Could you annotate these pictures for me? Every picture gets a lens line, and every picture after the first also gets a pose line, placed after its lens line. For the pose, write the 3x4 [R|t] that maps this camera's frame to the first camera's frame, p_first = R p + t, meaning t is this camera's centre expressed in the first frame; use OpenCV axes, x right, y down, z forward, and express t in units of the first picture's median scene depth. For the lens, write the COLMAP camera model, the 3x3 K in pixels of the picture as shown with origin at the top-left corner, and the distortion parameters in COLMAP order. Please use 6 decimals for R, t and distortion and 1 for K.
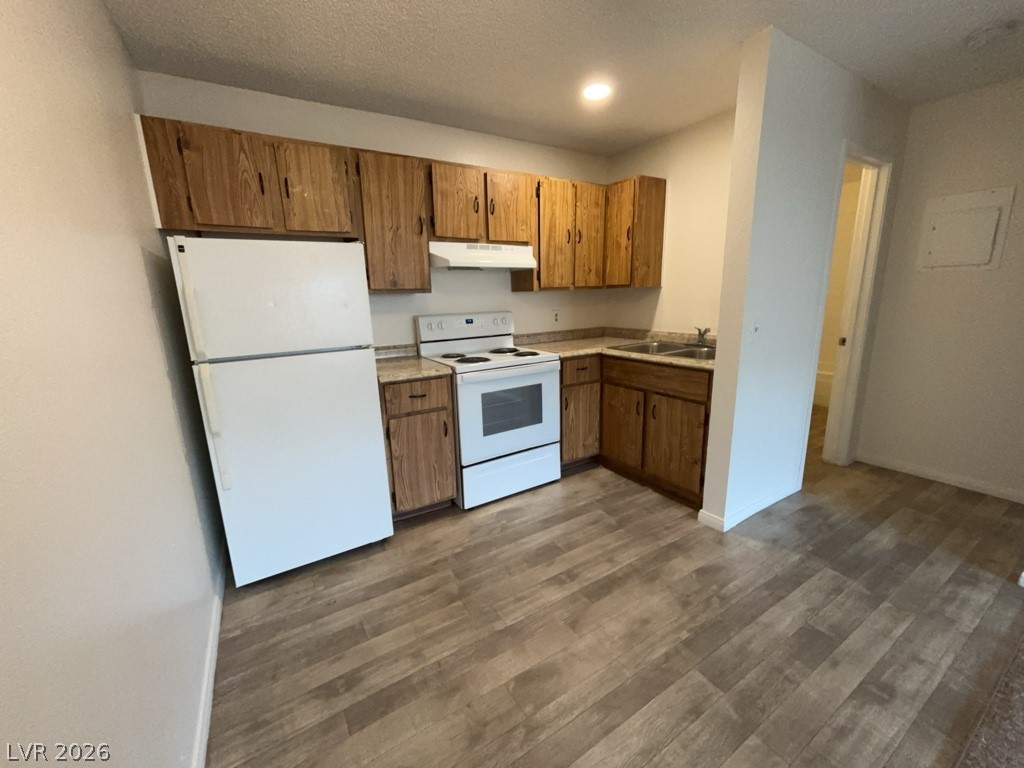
lens RADIAL K [[411.3, 0, 509.3], [0, 411.3, 383.3], [0, 0, 1]] dist [0.001375, 0.000116]
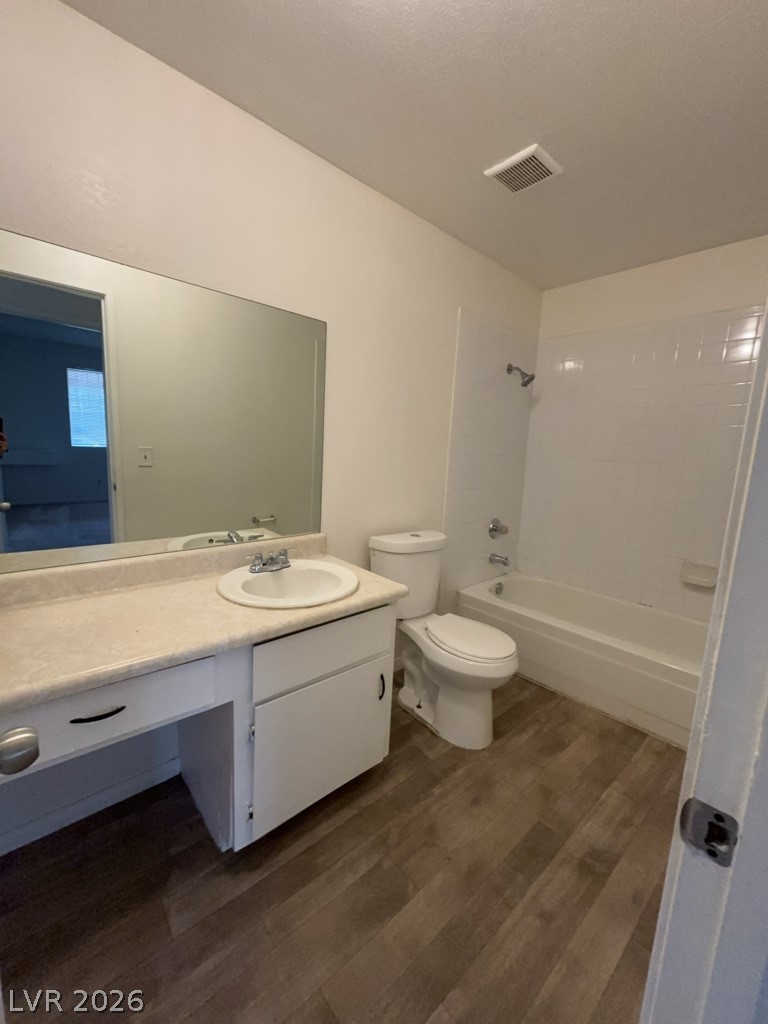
lens RADIAL K [[411.3, 0, 384.8], [0, 411.3, 511.0], [0, 0, 1]] dist [0.001375, 0.000116]
pose [[-0.986010, 0.013515, -0.166135, 0.679471], [-0.048322, 0.930727, 0.362507, -0.349208], [0.159525, 0.365464, -0.917054, 1.582521]]
